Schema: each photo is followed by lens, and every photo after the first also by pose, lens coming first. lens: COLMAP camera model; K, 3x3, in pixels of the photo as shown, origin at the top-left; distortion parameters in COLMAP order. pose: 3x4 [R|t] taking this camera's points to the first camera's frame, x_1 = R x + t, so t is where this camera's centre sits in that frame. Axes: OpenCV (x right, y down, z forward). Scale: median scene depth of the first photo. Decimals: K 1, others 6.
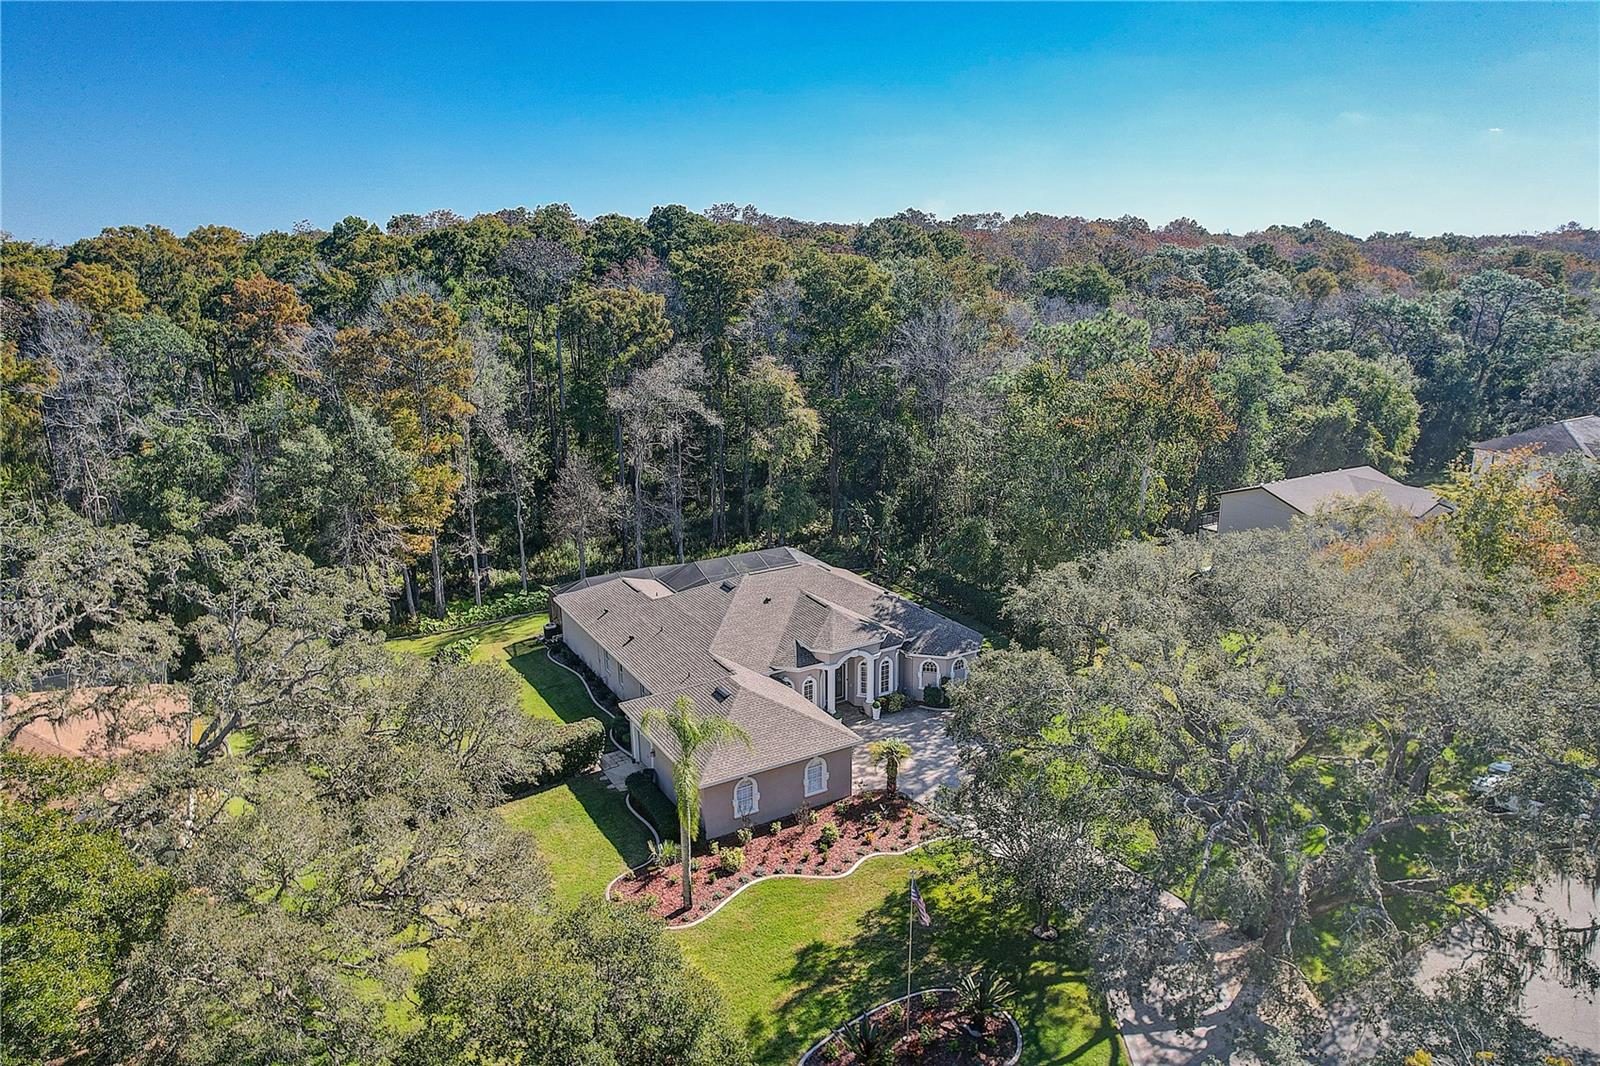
lens RADIAL K [[1016.1, 0, 799.0], [0, 1016.1, 534.9], [0, 0, 1]] dist [-0.046807, 0.008859]
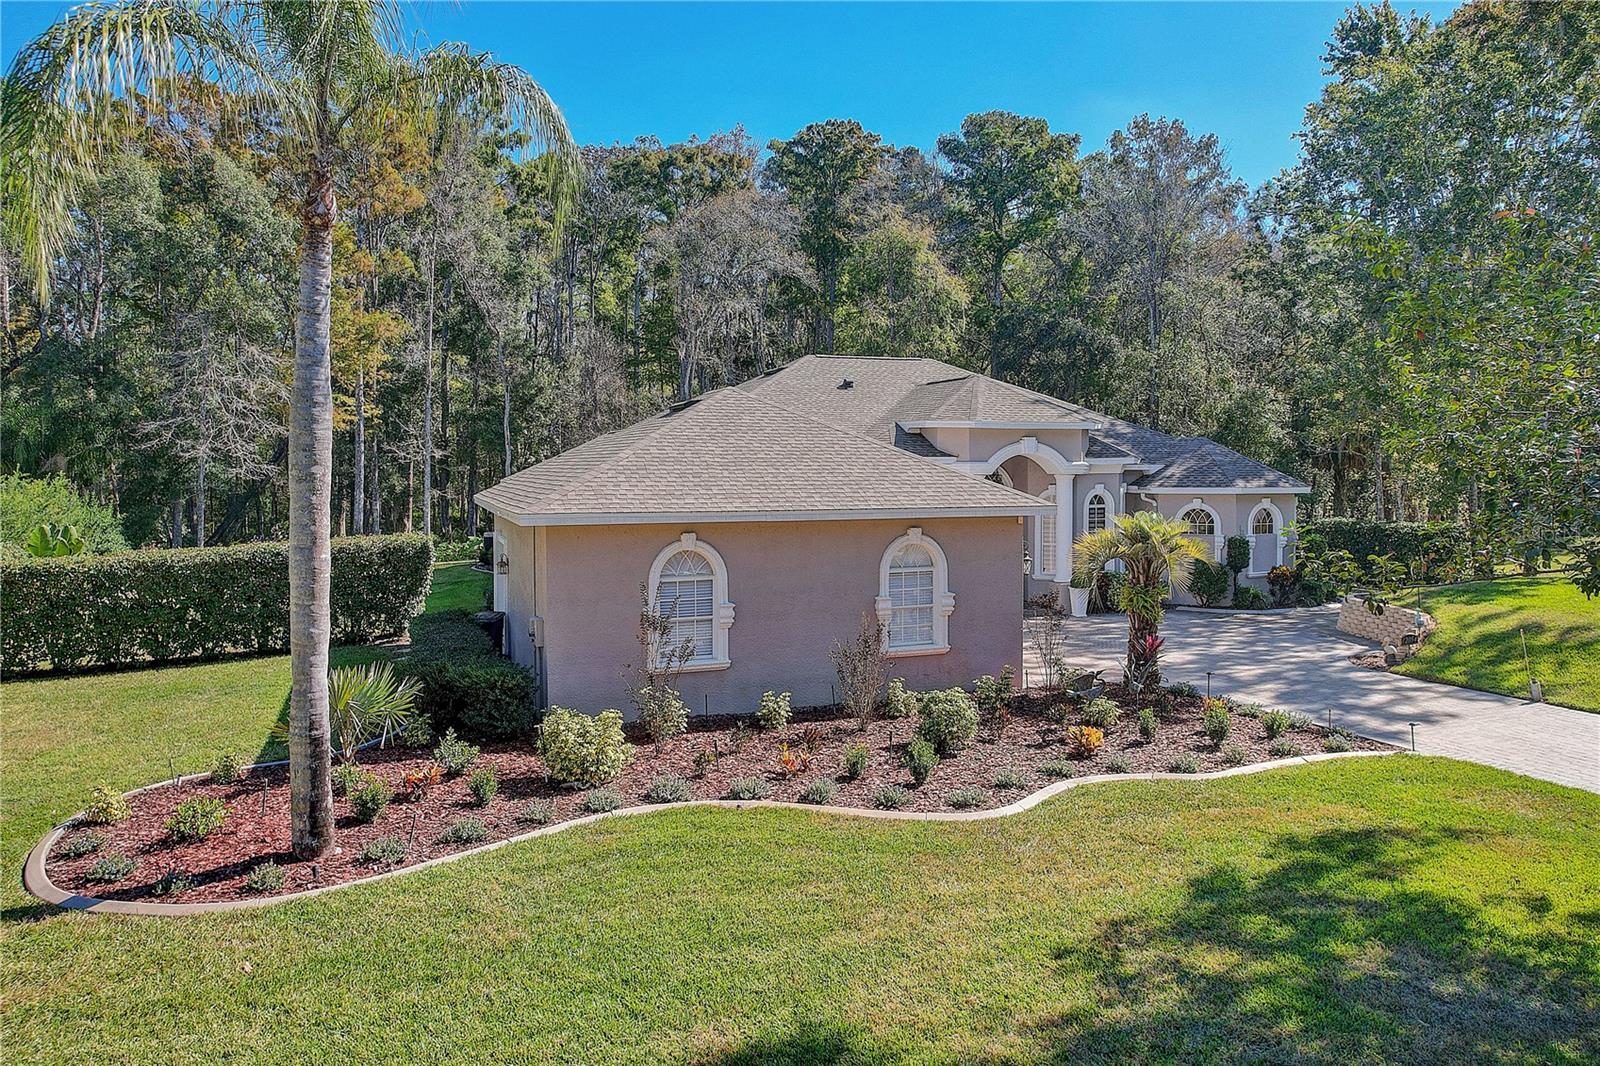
lens RADIAL K [[1016.1, 0, 808.7], [0, 1016.1, 528.0], [0, 0, 1]] dist [-0.046807, 0.008859]
pose [[0.988203, 0.019547, -0.151896, 0.032692], [-0.052446, 0.975045, -0.215726, 0.293063], [0.143888, 0.221147, 0.964567, 0.669538]]
